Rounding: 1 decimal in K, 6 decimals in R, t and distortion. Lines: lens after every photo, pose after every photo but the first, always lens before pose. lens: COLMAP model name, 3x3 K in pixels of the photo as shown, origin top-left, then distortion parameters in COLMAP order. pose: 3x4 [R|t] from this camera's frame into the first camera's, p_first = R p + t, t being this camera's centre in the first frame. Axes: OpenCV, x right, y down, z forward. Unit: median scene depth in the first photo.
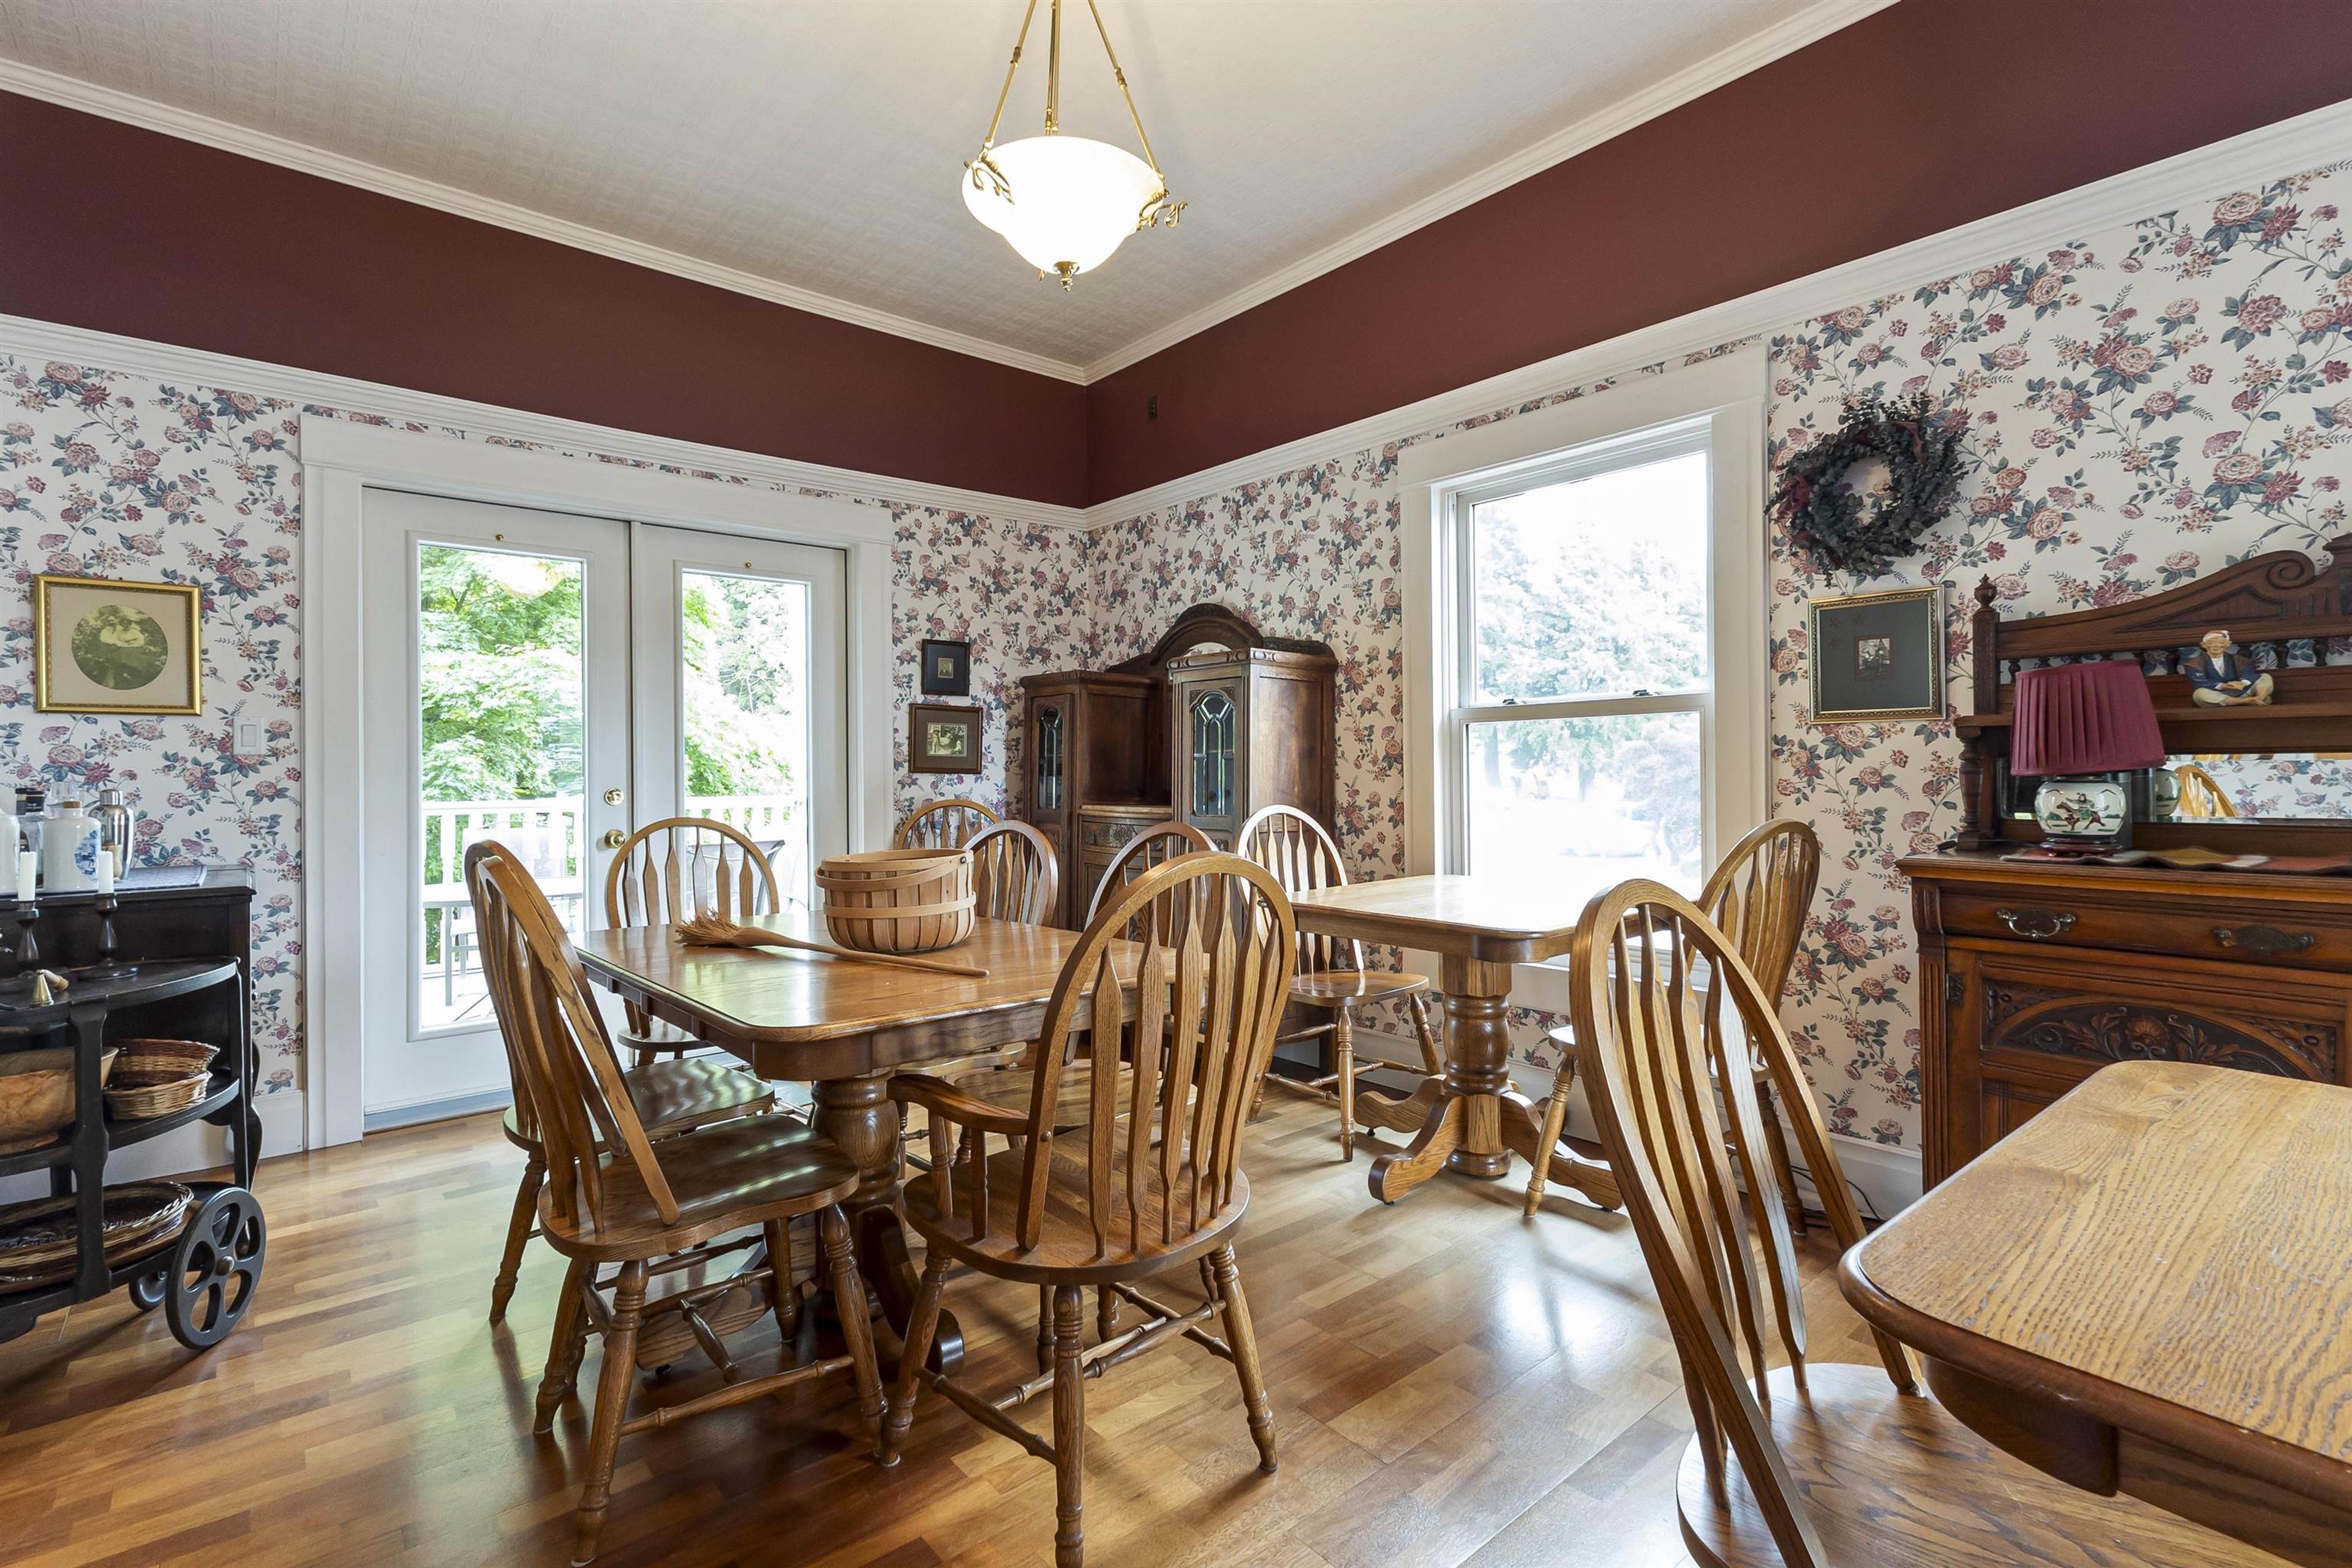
lens RADIAL K [[1088.5, 0, 1175.6], [0, 1088.5, 768.6], [0, 0, 1]] dist [0.016501, -0.006057]
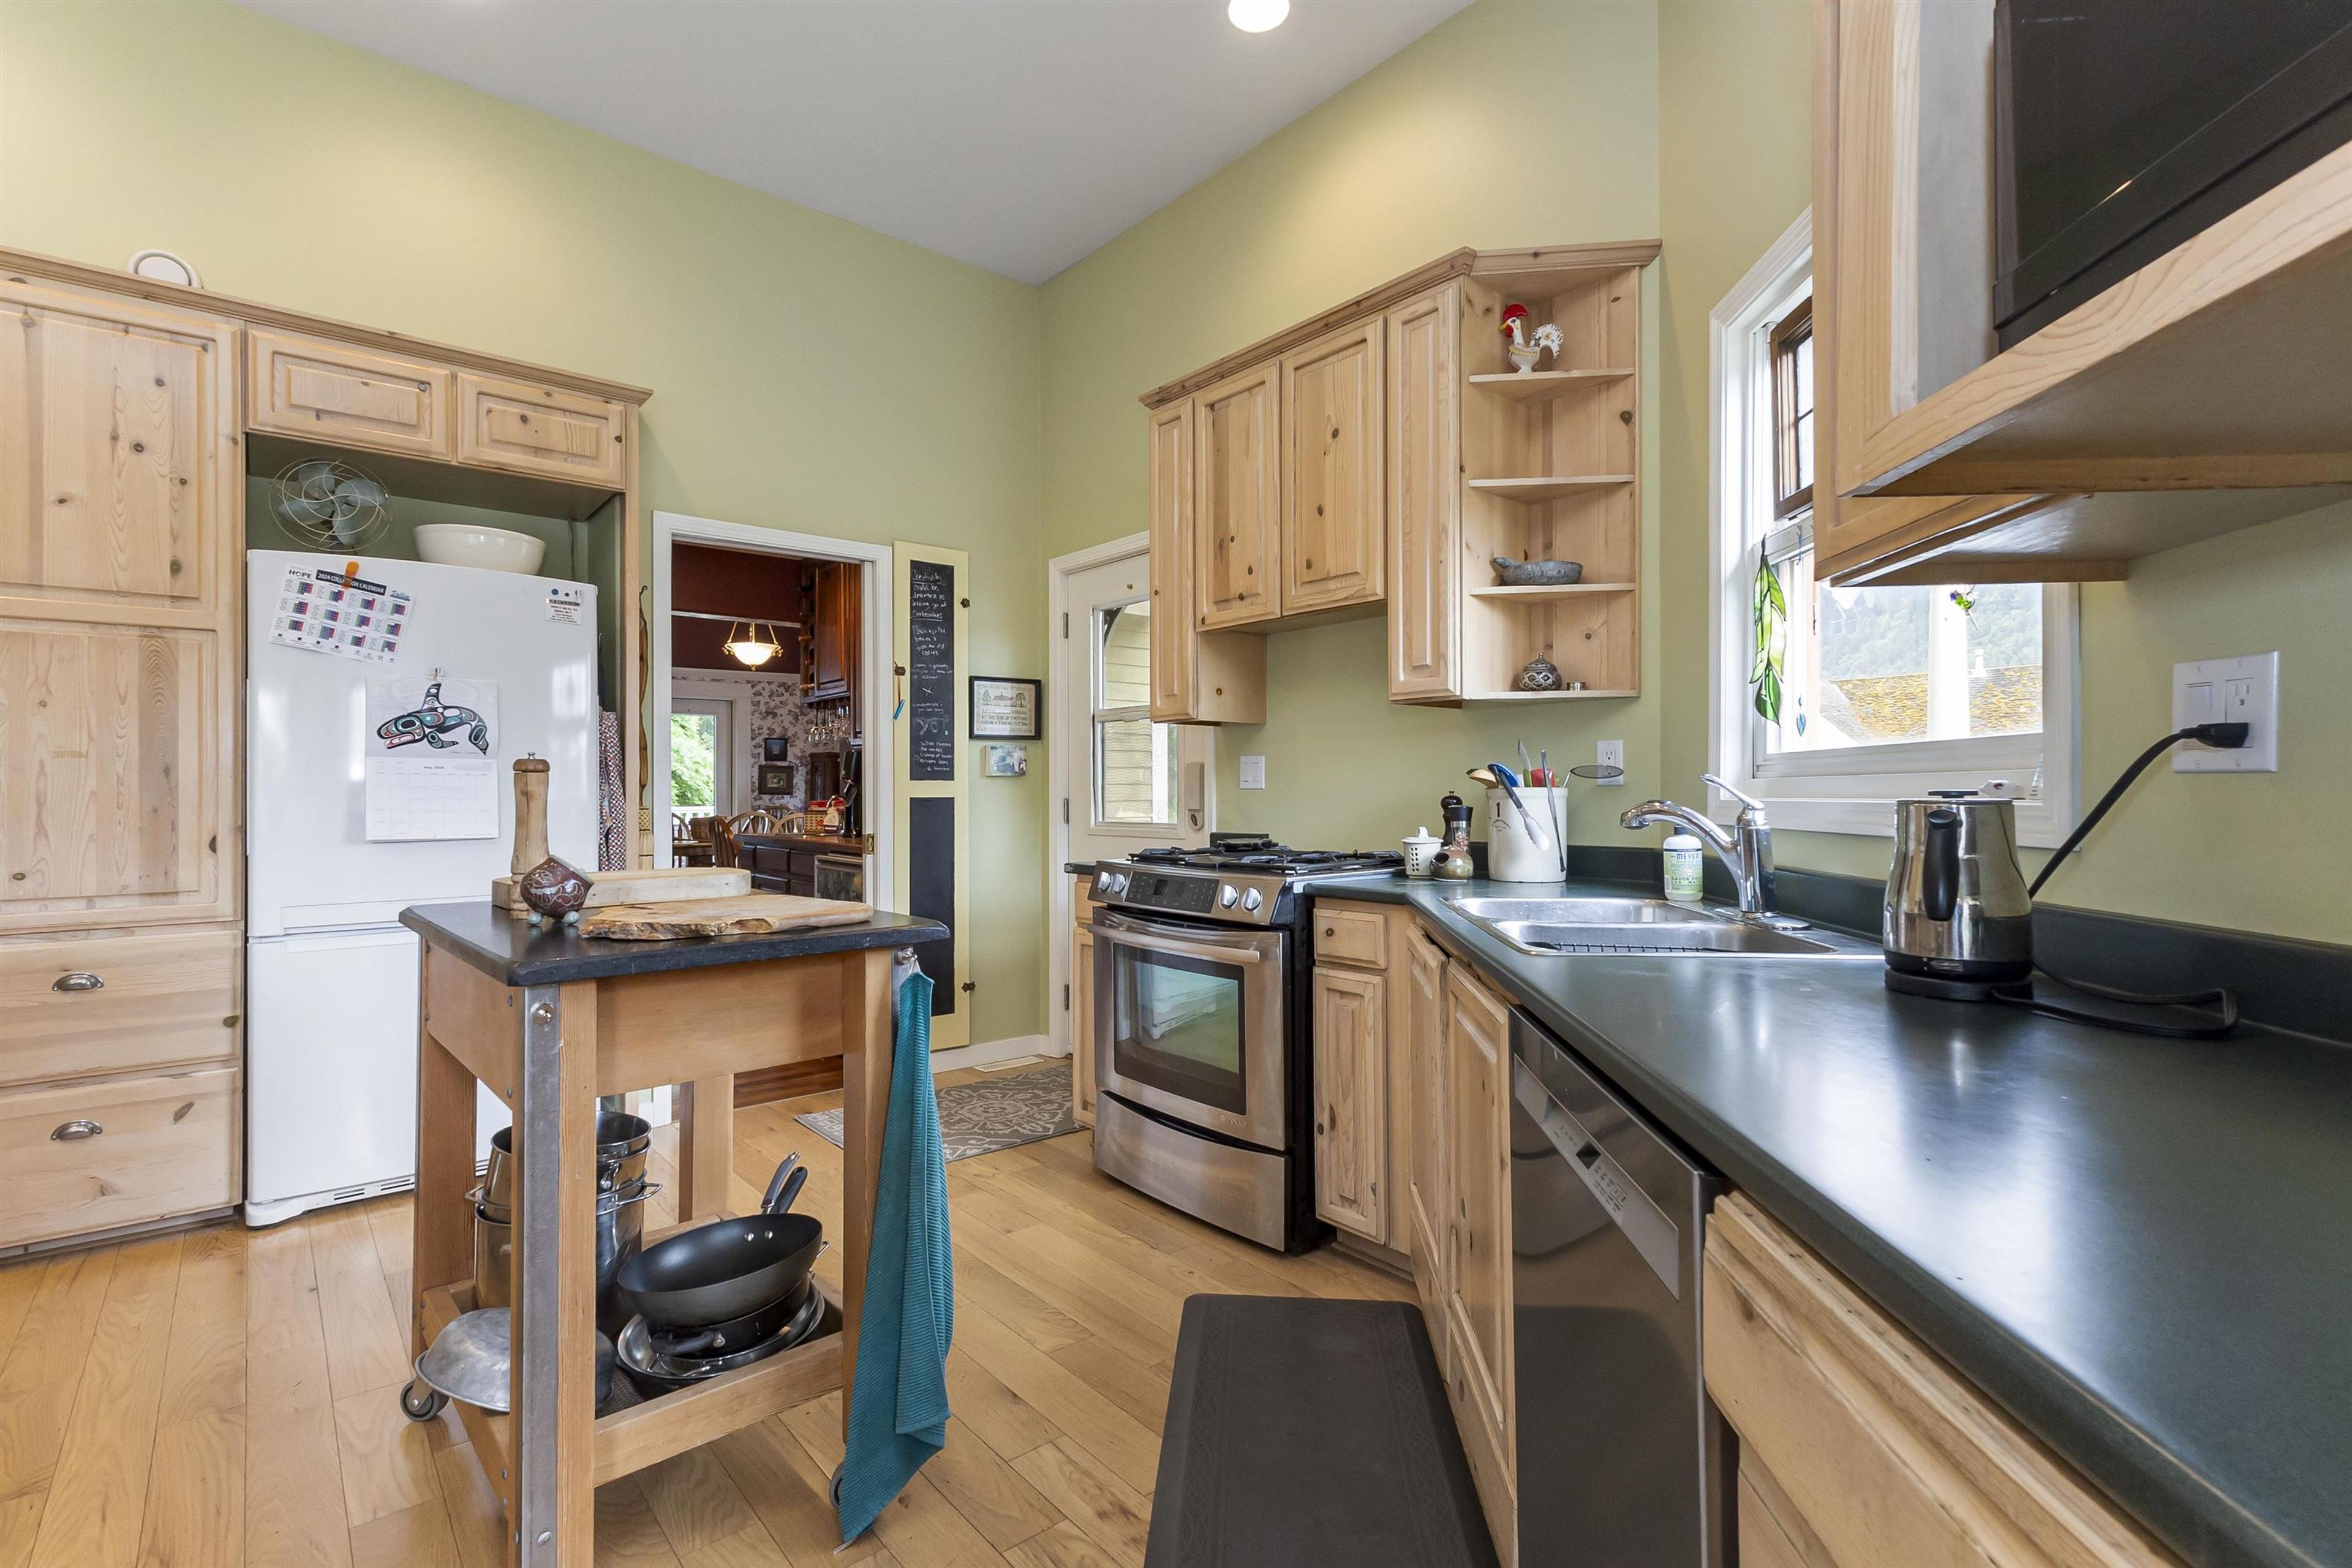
lens RADIAL K [[1088.5, 0, 1176.7], [0, 1088.5, 784.2], [0, 0, 1]] dist [0.016501, -0.006057]
pose [[0.999938, 0.003238, -0.010659, 0.824339], [-0.003246, 0.999994, -0.000789, -0.022552], [0.010656, 0.000824, 0.999943, -1.629170]]
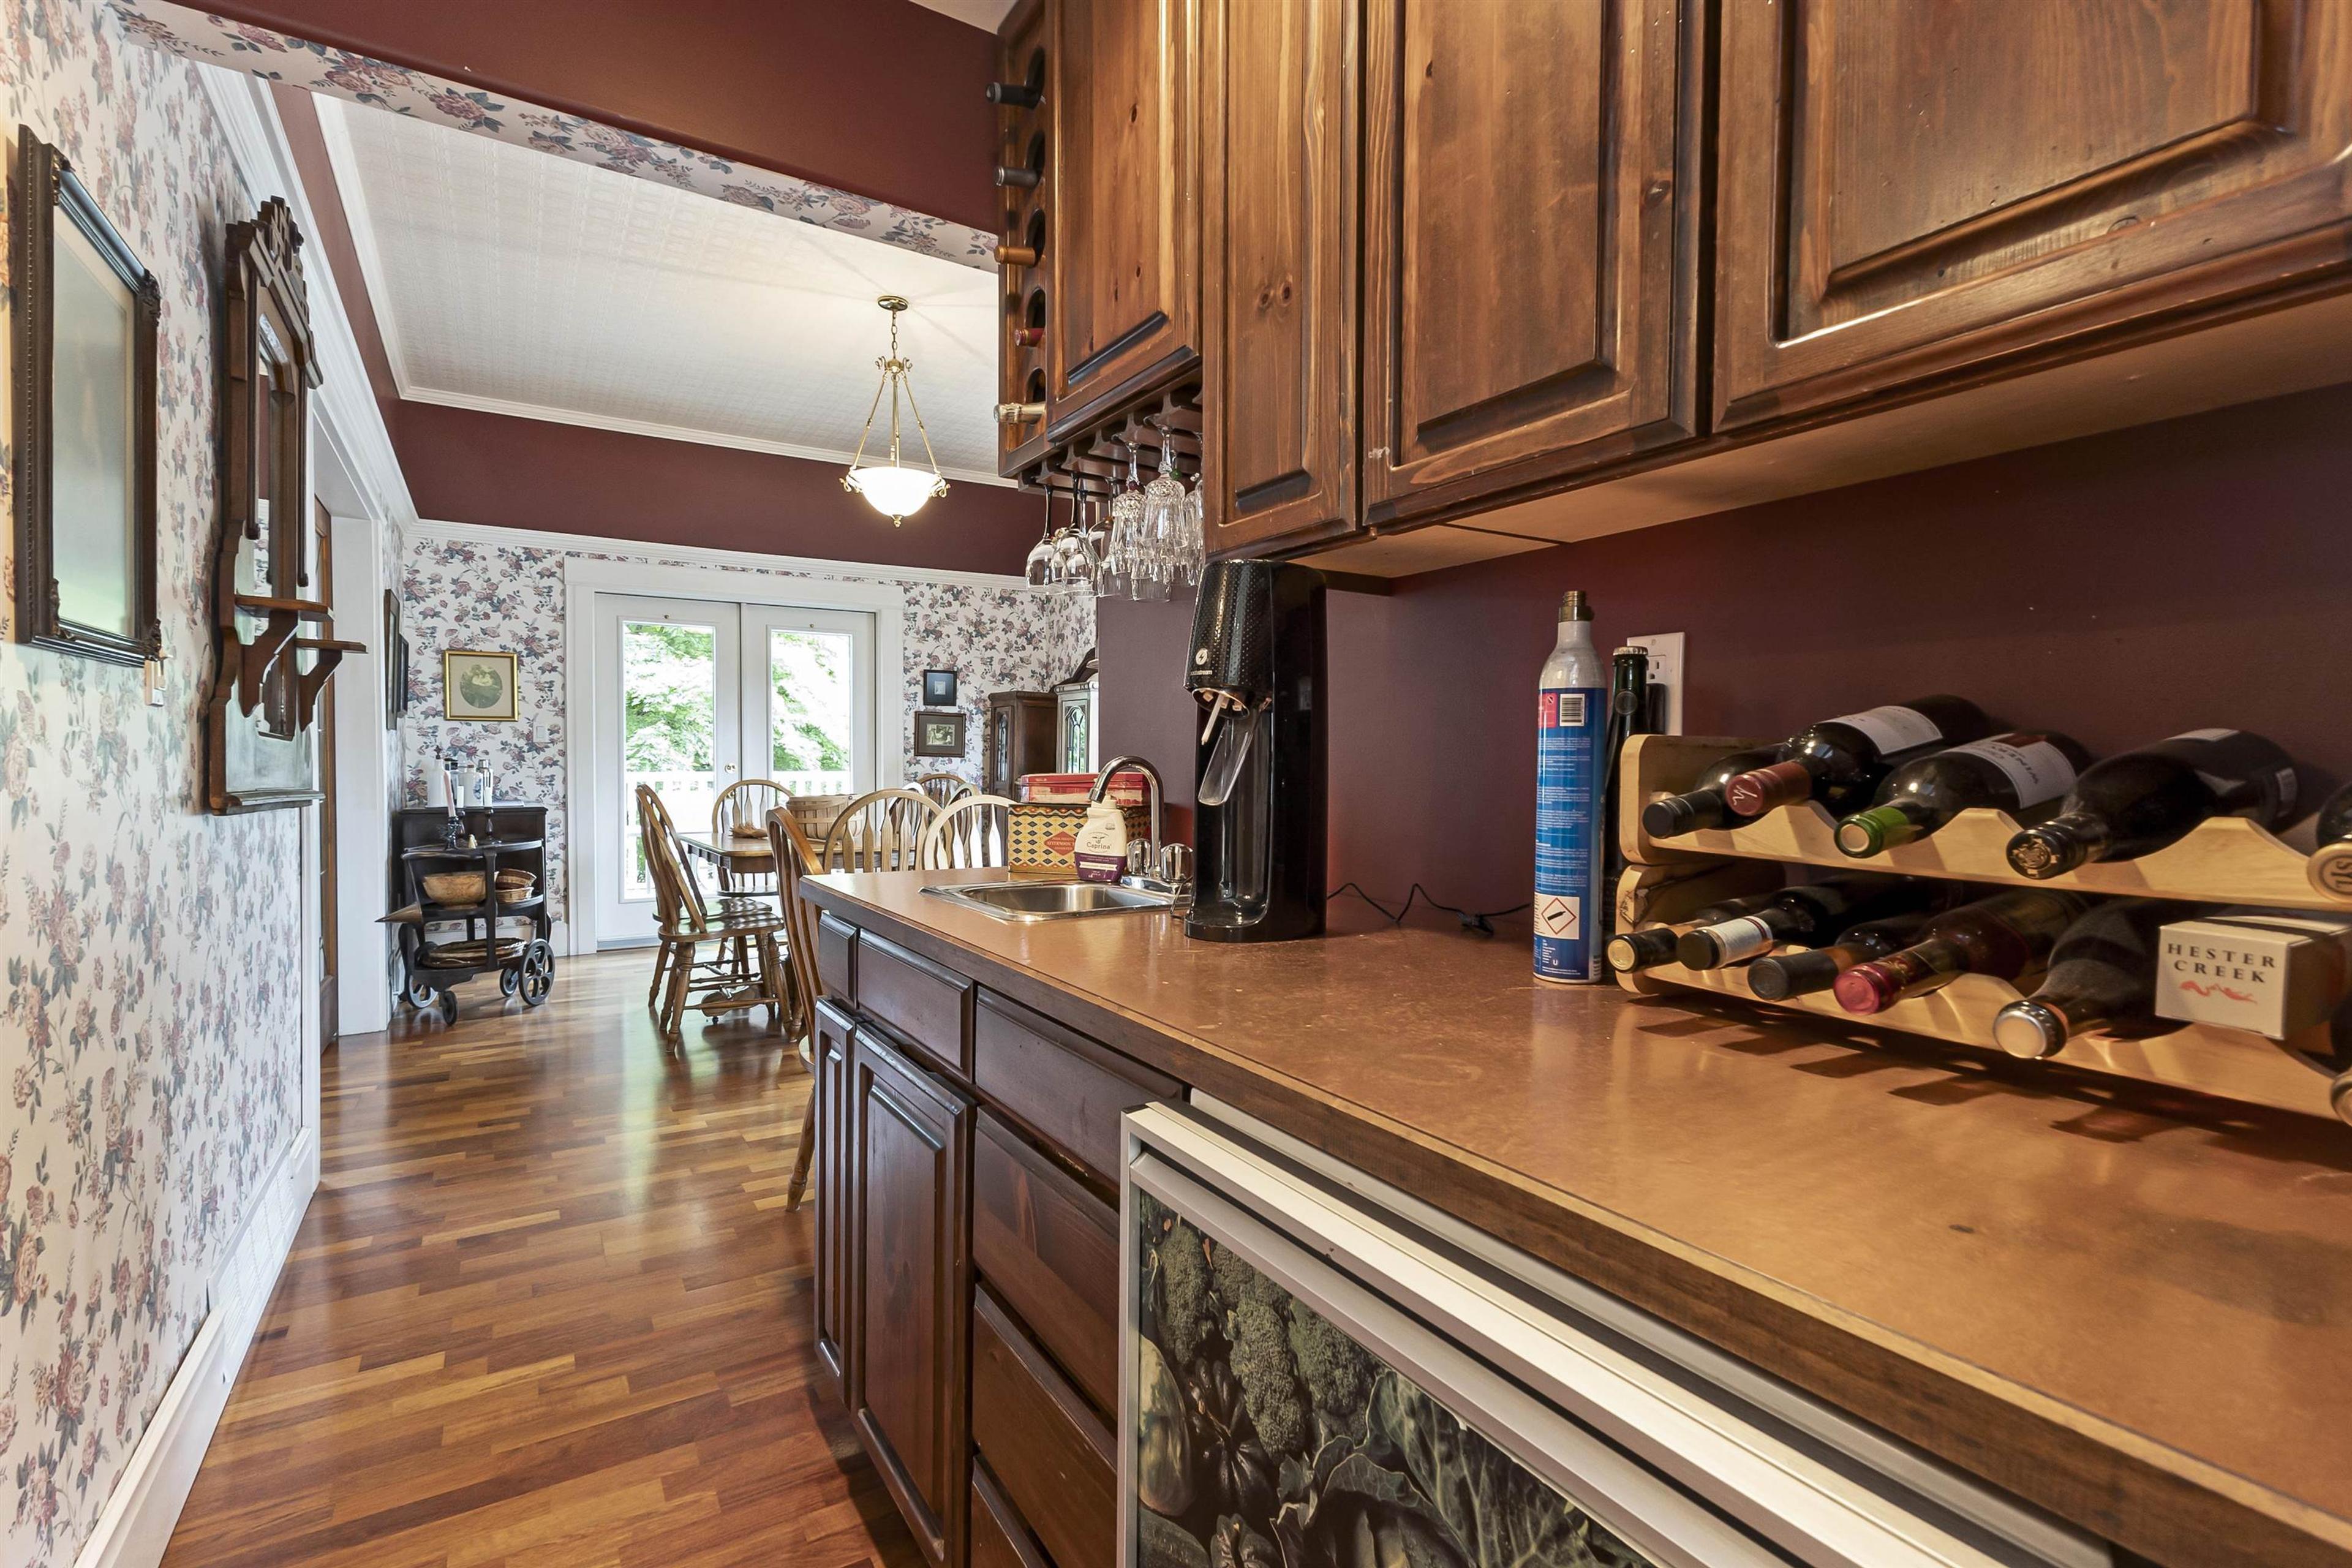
lens RADIAL K [[1088.5, 0, 1177.3], [0, 1088.5, 782.2], [0, 0, 1]] dist [0.016501, -0.006057]
pose [[0.988289, 0.015578, -0.151798, 0.432291], [-0.011499, 0.999550, 0.027716, -0.007278], [0.152162, -0.025646, 0.988023, -0.571576]]
